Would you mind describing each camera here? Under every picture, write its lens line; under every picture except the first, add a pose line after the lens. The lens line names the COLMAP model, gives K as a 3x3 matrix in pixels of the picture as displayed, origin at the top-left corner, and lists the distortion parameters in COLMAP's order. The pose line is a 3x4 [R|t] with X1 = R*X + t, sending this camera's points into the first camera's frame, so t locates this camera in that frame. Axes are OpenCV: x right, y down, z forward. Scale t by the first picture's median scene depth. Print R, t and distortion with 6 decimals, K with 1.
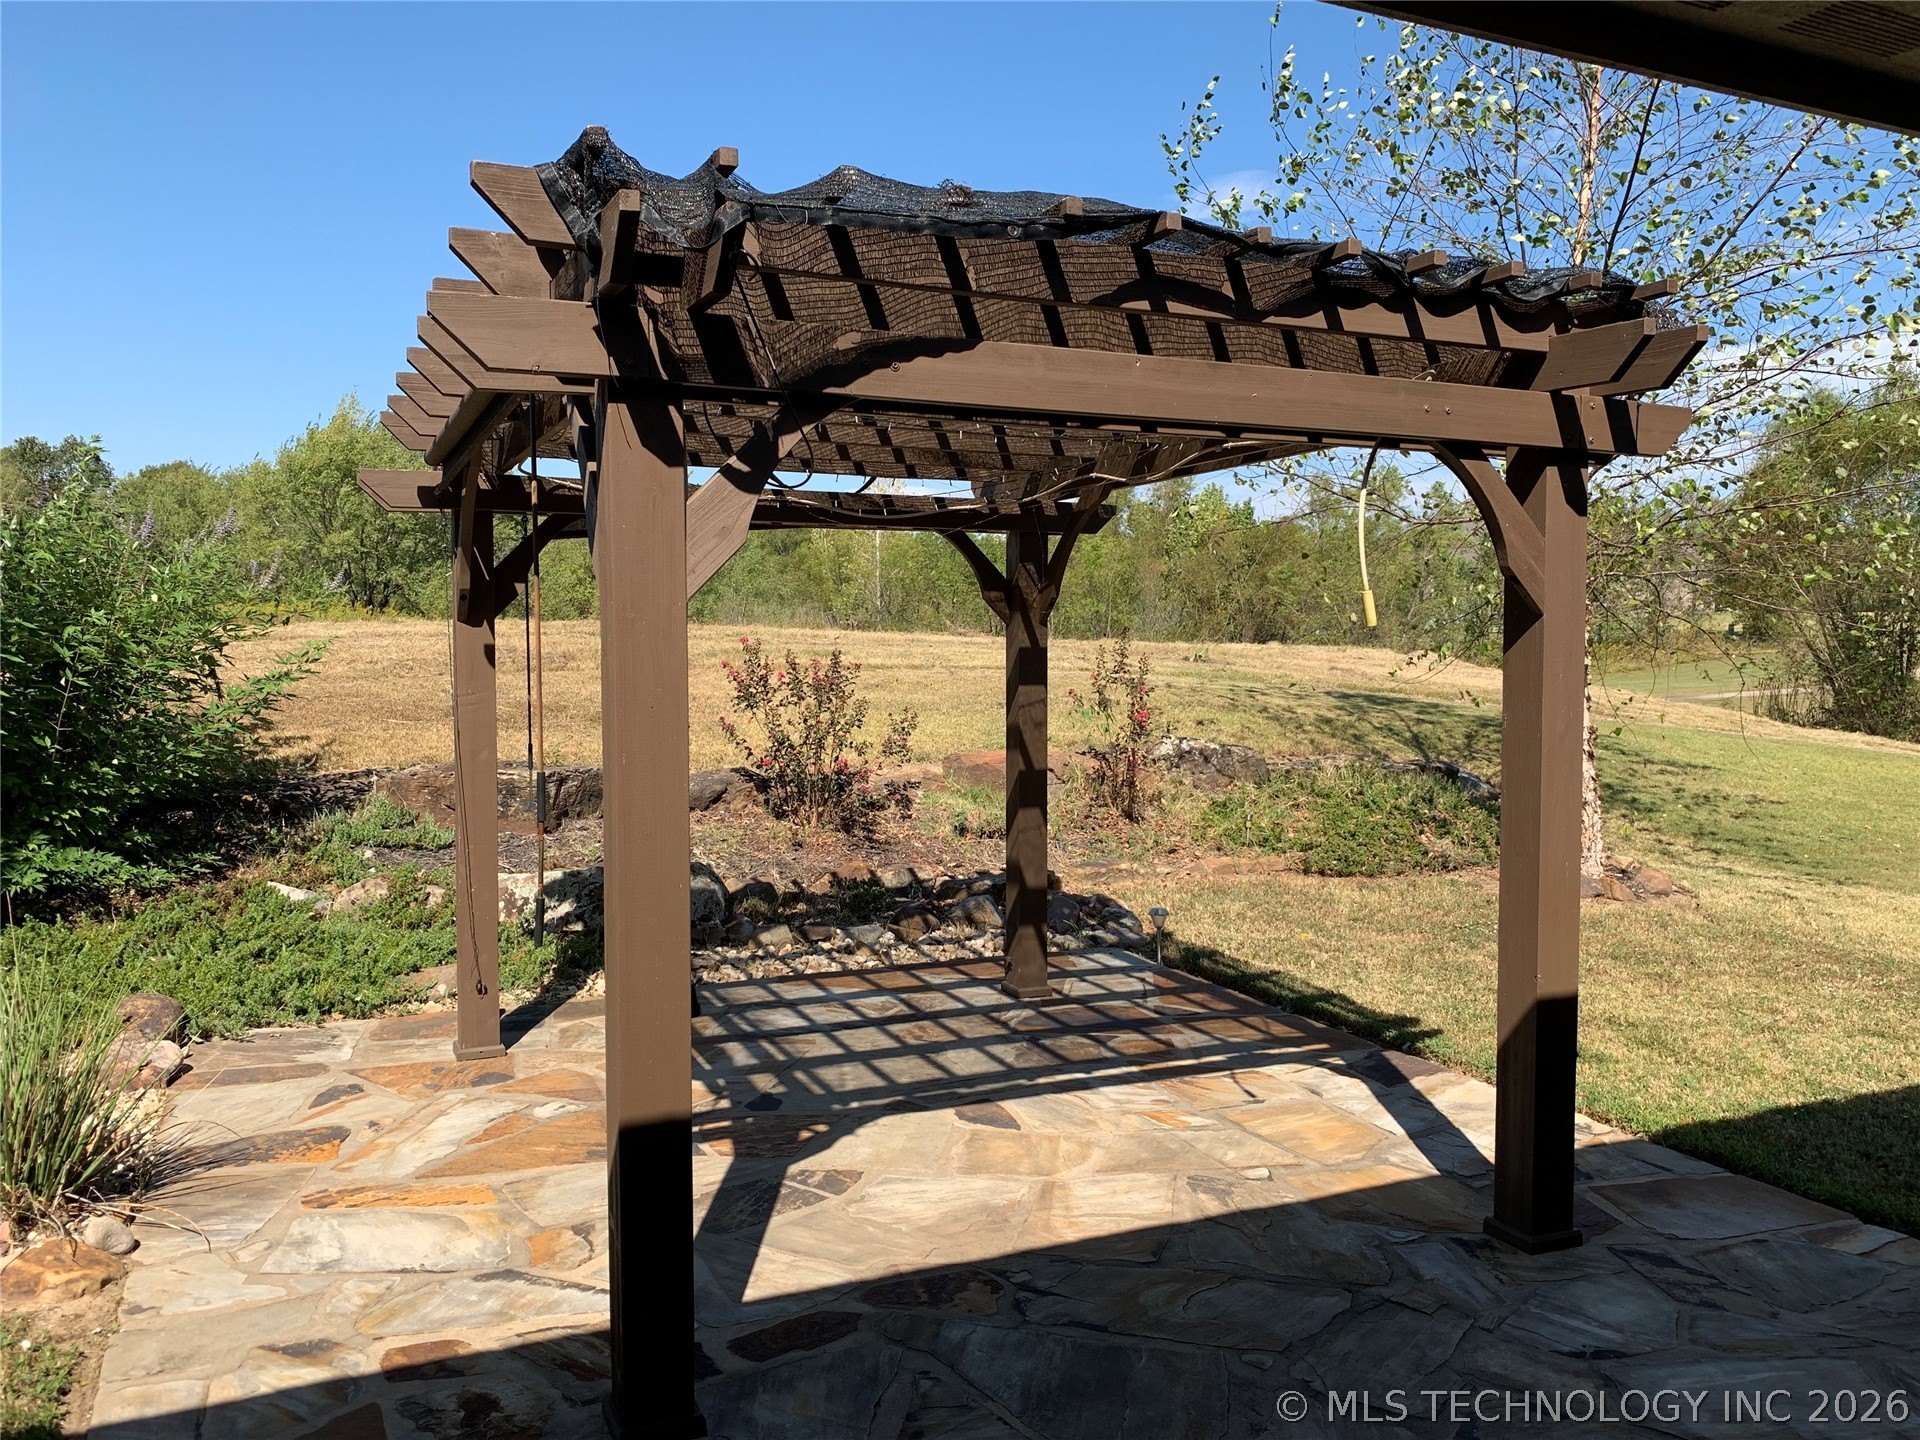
lens RADIAL K [[1477.9, 0, 969.8], [0, 1477.9, 706.8], [0, 0, 1]] dist [0.045833, -0.062778]
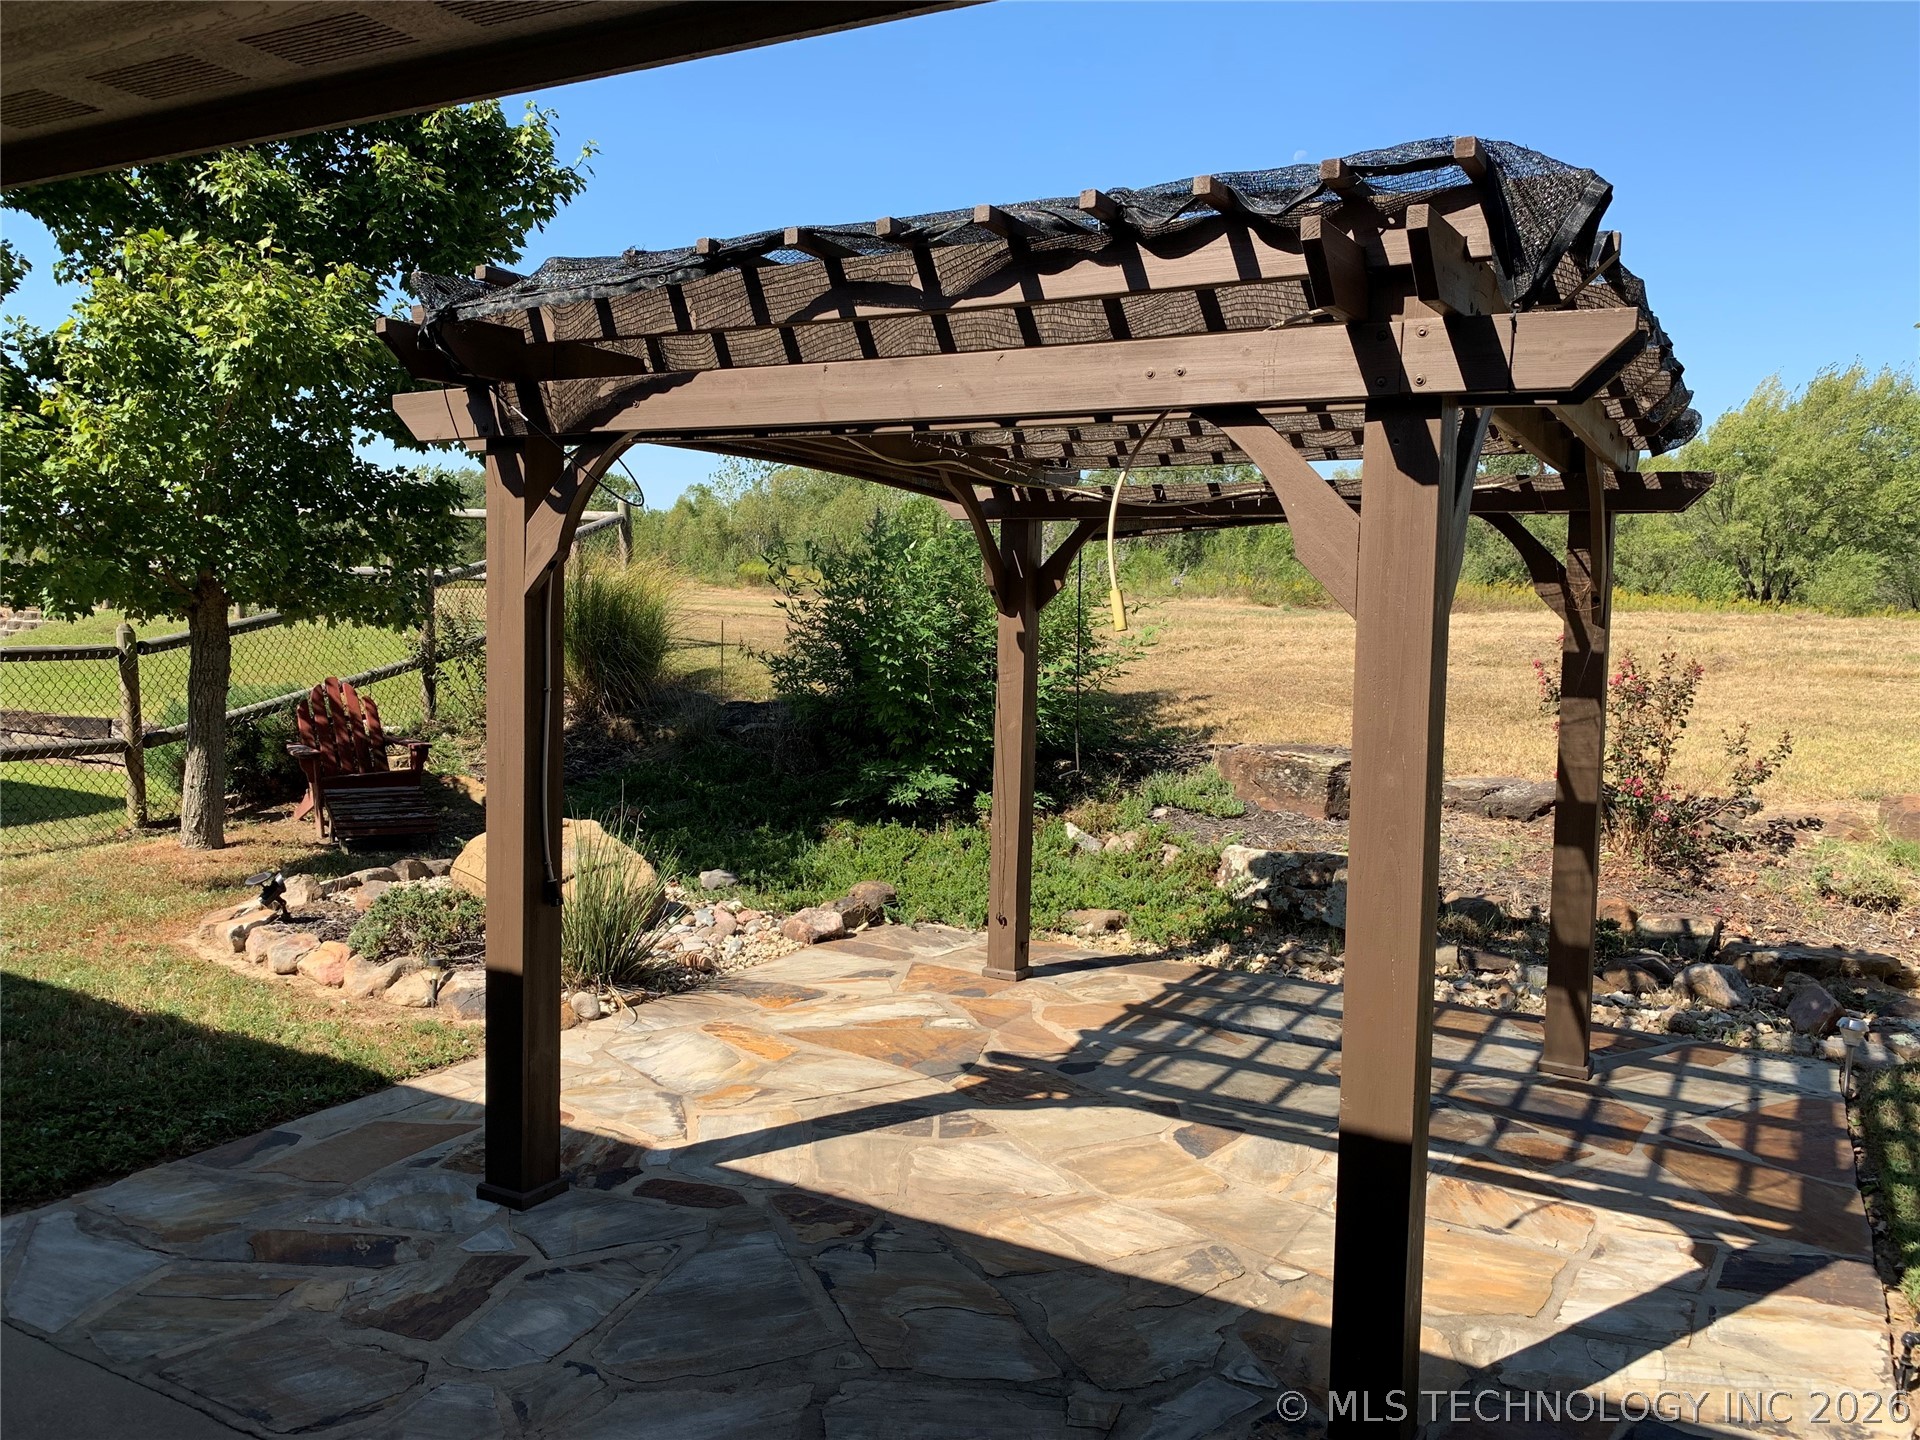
lens RADIAL K [[1477.9, 0, 950.6], [0, 1477.9, 705.5], [0, 0, 1]] dist [0.045833, -0.062778]
pose [[0.589040, 0.065003, -0.805485, 0.613886], [-0.060781, 0.997500, 0.036050, -0.023610], [0.805815, 0.027723, 0.591519, 0.275374]]
